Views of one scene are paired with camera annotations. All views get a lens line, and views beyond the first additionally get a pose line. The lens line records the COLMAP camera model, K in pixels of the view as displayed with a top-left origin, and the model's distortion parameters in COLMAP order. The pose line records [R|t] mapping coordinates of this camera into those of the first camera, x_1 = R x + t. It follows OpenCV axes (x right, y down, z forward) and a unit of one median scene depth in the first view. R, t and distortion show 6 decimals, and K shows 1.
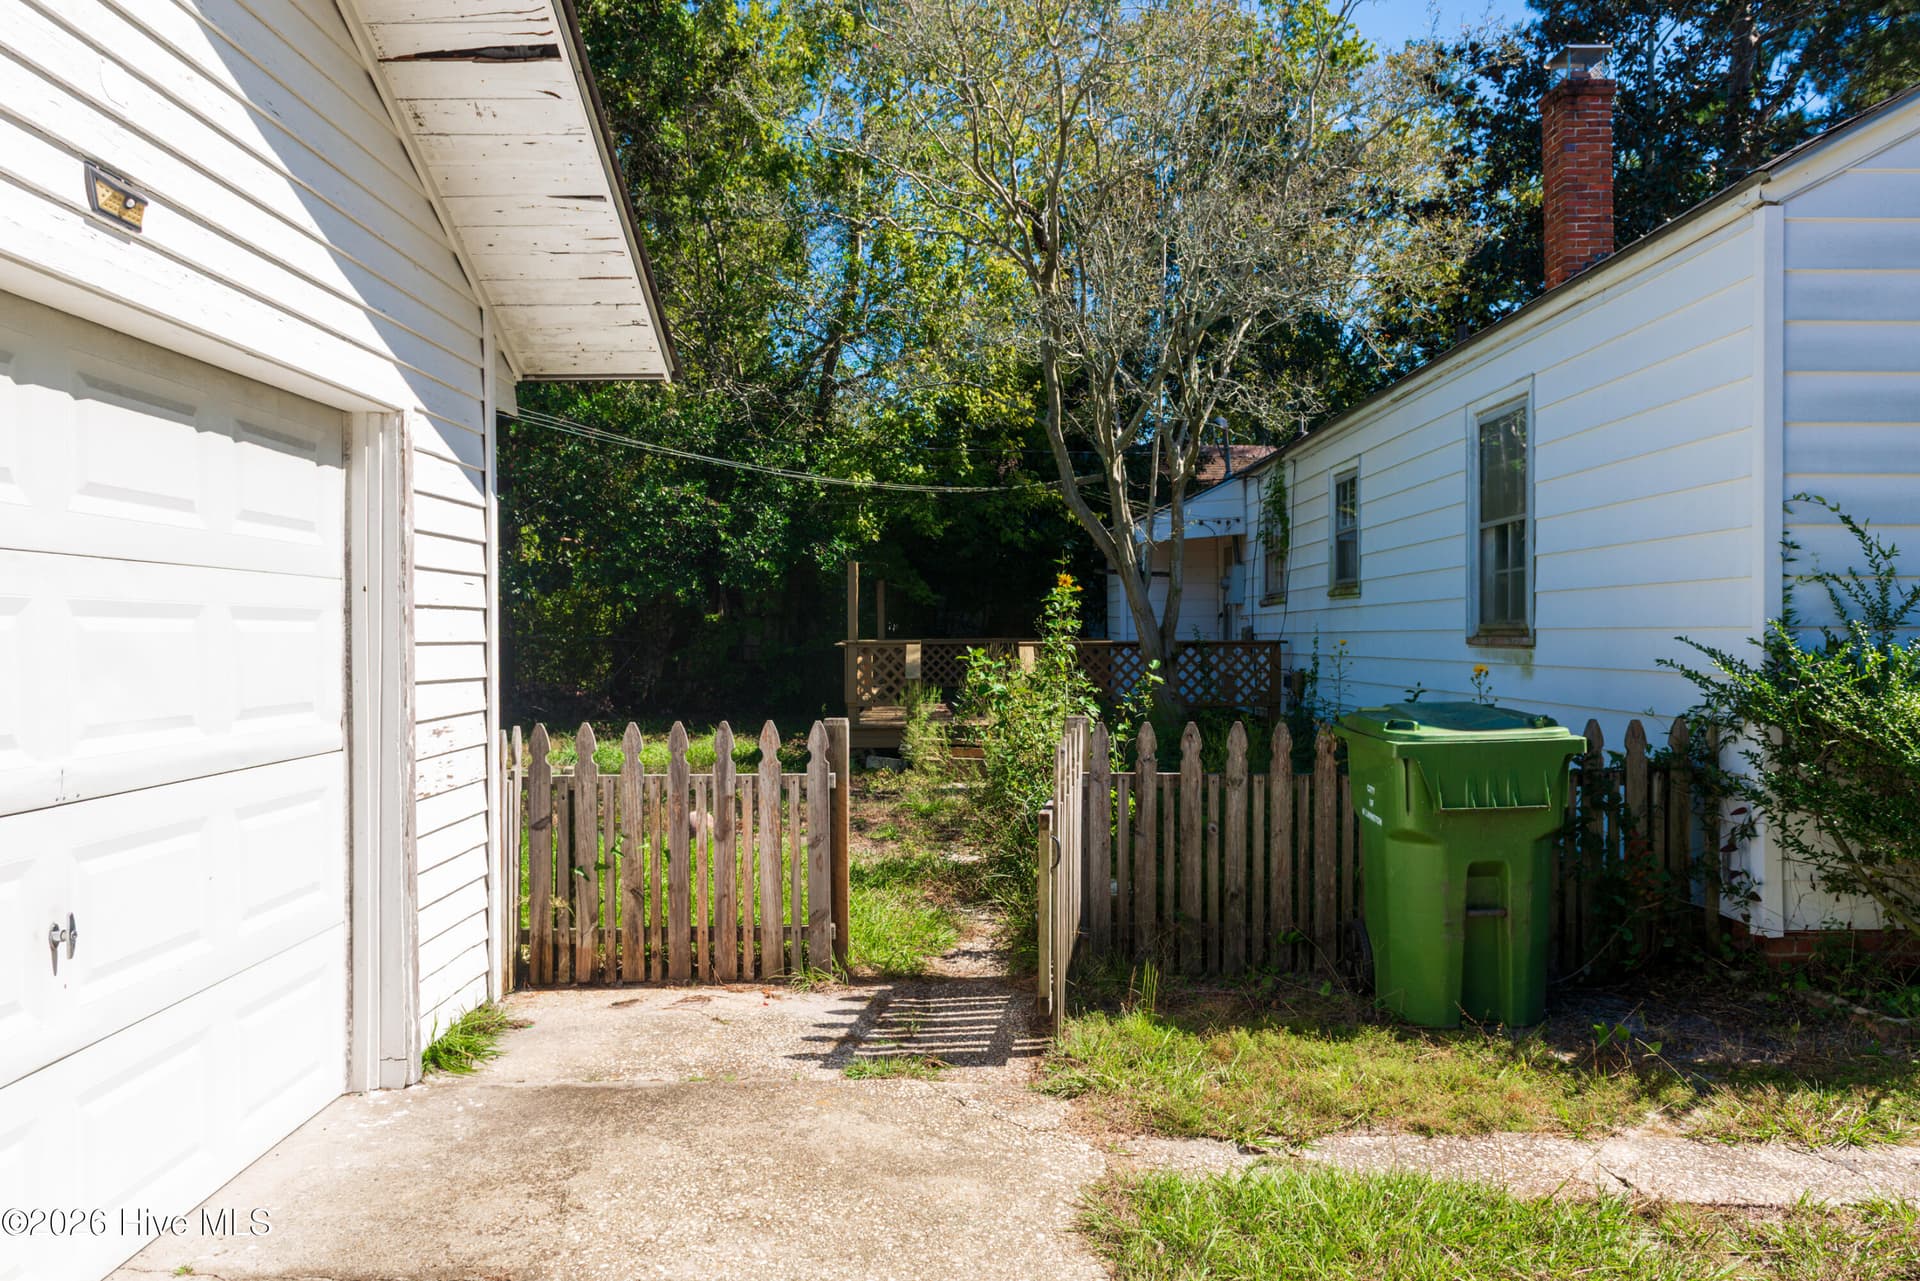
lens RADIAL K [[1310.2, 0, 960.0], [0, 1310.2, 640.5], [0, 0, 1]] dist [0.006432, -0.006910]
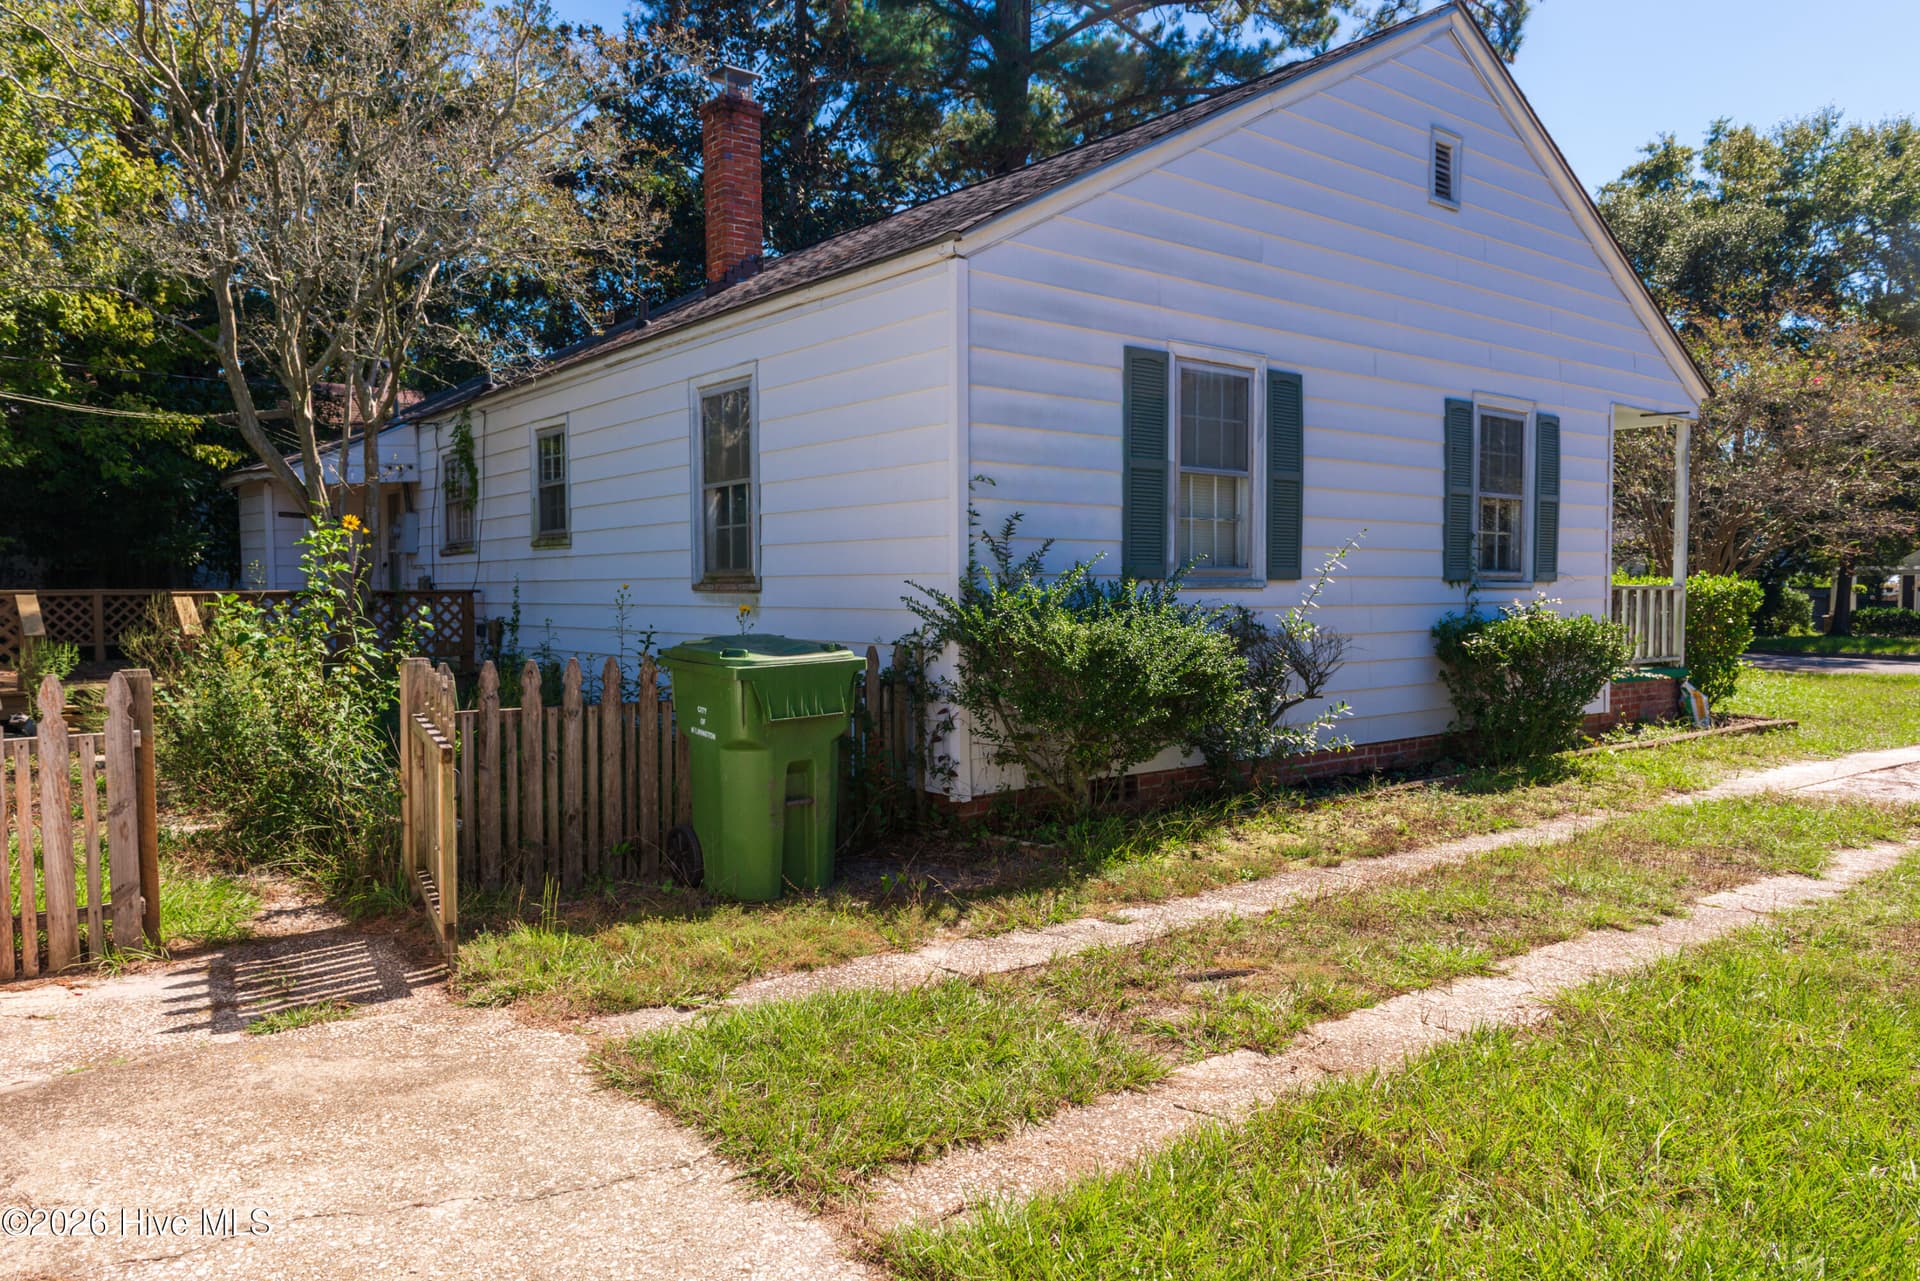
lens RADIAL K [[1310.2, 0, 960.0], [0, 1310.2, 640.5], [0, 0, 1]] dist [0.006432, -0.006910]
pose [[0.778745, -0.024822, 0.626849, -0.224706], [0.003290, 0.999365, 0.035486, 0.010300], [-0.627332, -0.025572, 0.778332, -0.048708]]
